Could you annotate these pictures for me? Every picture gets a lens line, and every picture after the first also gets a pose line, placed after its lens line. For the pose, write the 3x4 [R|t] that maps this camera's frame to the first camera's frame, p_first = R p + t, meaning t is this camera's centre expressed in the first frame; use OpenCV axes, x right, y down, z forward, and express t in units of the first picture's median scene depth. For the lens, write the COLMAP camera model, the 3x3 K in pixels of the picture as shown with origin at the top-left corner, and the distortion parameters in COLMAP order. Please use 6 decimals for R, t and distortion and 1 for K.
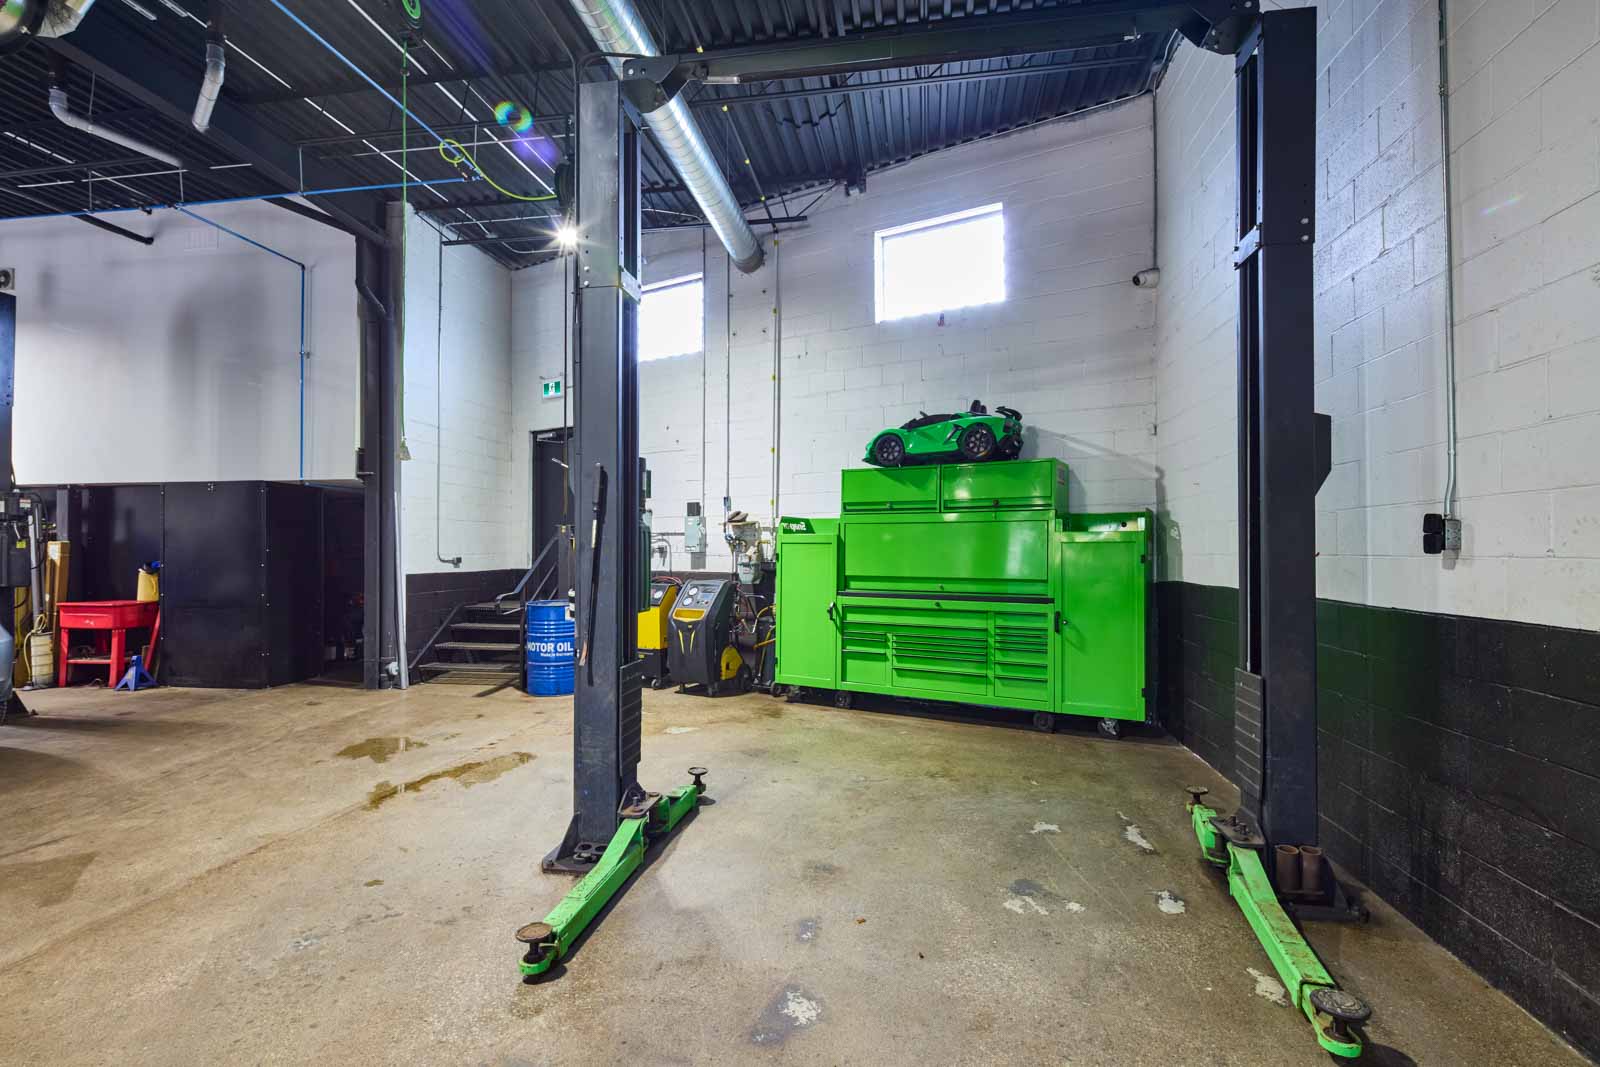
lens RADIAL K [[777.0, 0, 796.7], [0, 777.0, 543.2], [0, 0, 1]] dist [-0.001037, -0.000259]
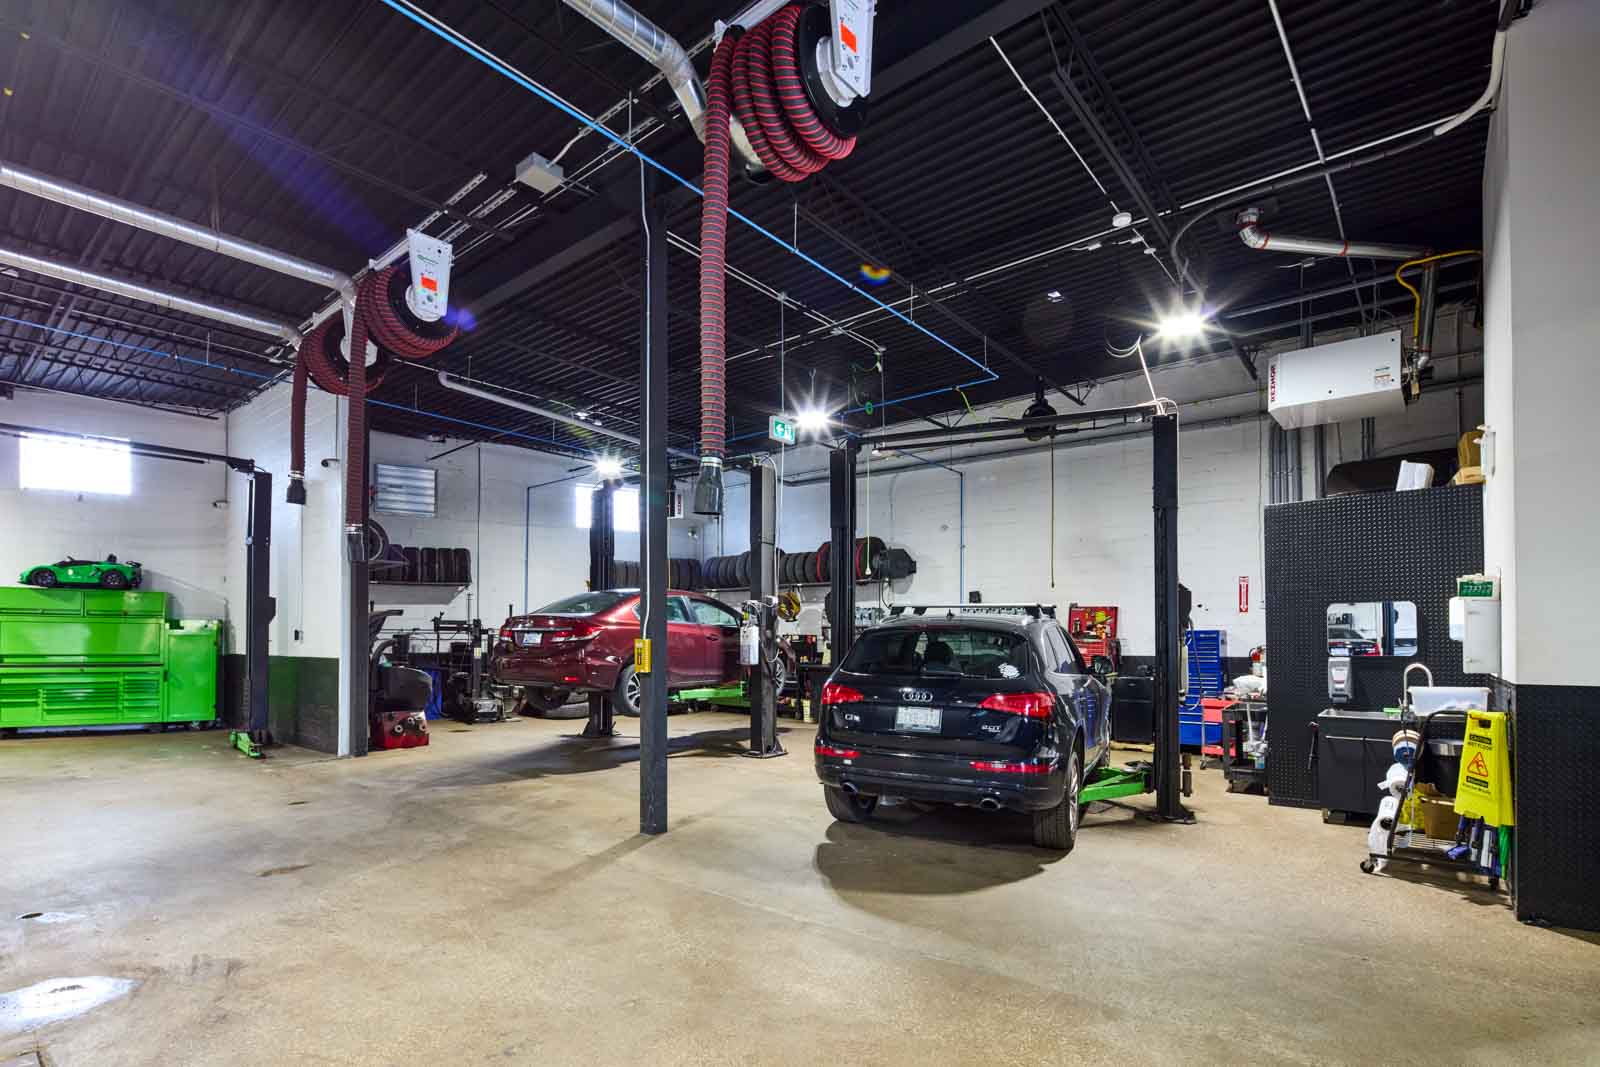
lens RADIAL K [[777.0, 0, 789.8], [0, 777.0, 636.0], [0, 0, 1]] dist [-0.001037, -0.000259]
pose [[0.514841, 0.010694, 0.857219, -0.504066], [-0.012972, 0.999905, -0.004684, -0.009403], [-0.857187, -0.008709, 0.514931, -1.283440]]
